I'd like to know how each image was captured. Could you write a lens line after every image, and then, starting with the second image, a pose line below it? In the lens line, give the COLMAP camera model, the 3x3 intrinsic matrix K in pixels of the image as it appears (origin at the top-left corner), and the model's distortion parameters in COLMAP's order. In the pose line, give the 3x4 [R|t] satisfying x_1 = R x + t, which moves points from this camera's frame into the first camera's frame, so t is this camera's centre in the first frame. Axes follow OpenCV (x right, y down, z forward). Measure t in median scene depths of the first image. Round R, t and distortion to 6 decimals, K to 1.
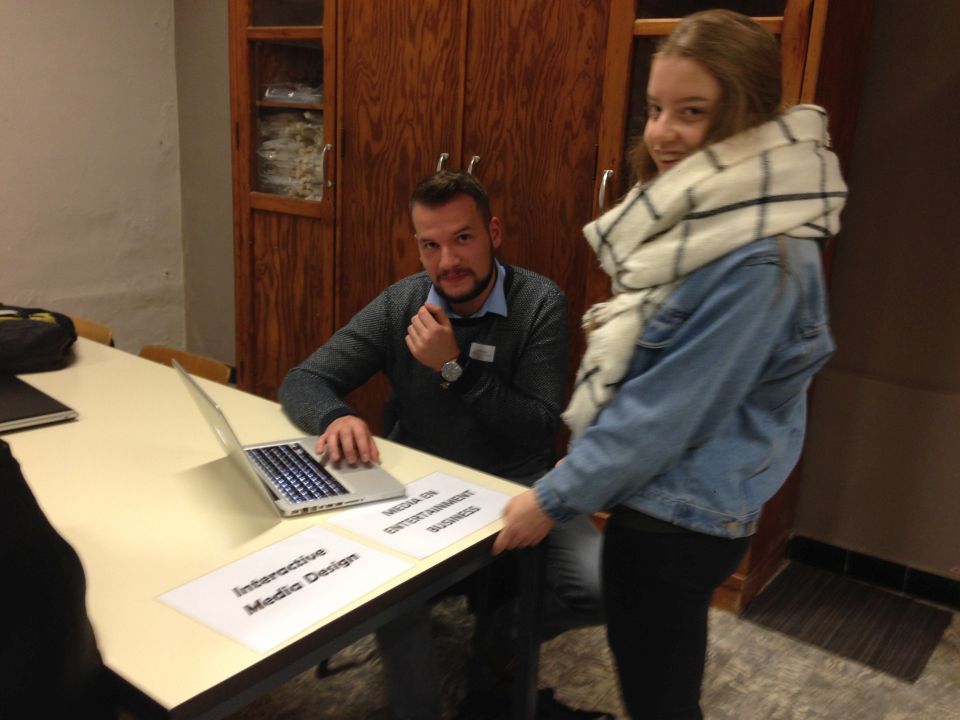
lens RADIAL K [[884.5, 0, 480.0], [0, 884.5, 360.0], [0, 0, 1]] dist [0.175563, -0.302124]
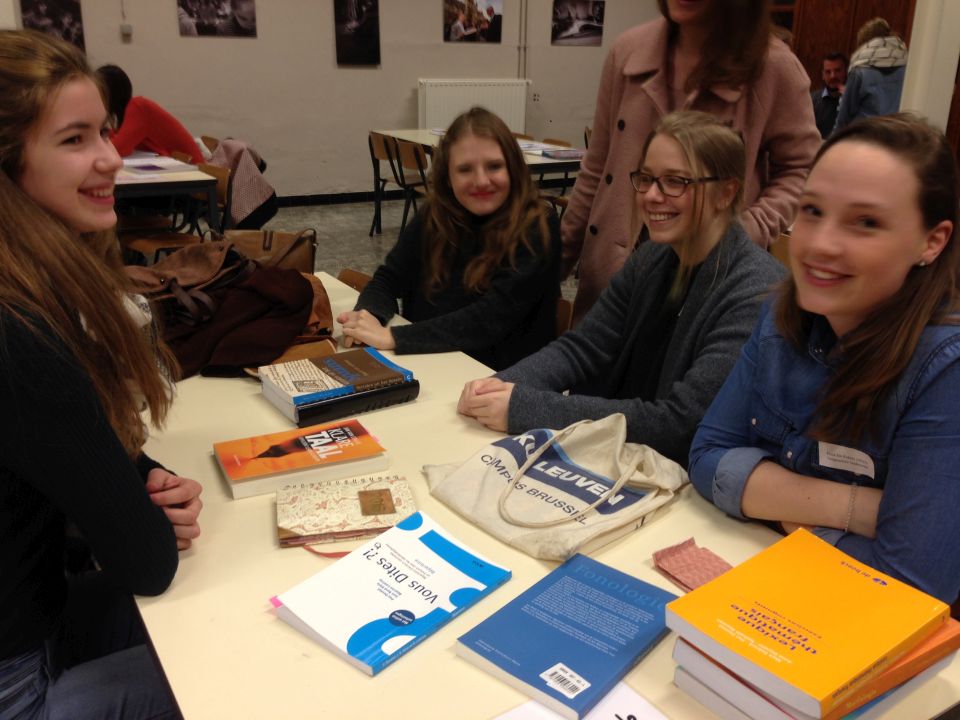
lens RADIAL K [[884.5, 0, 480.0], [0, 884.5, 360.0], [0, 0, 1]] dist [0.175563, -0.302124]
pose [[0.900192, 0.114967, -0.420044, 0.187240], [-0.086204, 0.992480, 0.086902, 0.413411], [0.426876, -0.042019, 0.903334, -1.519554]]
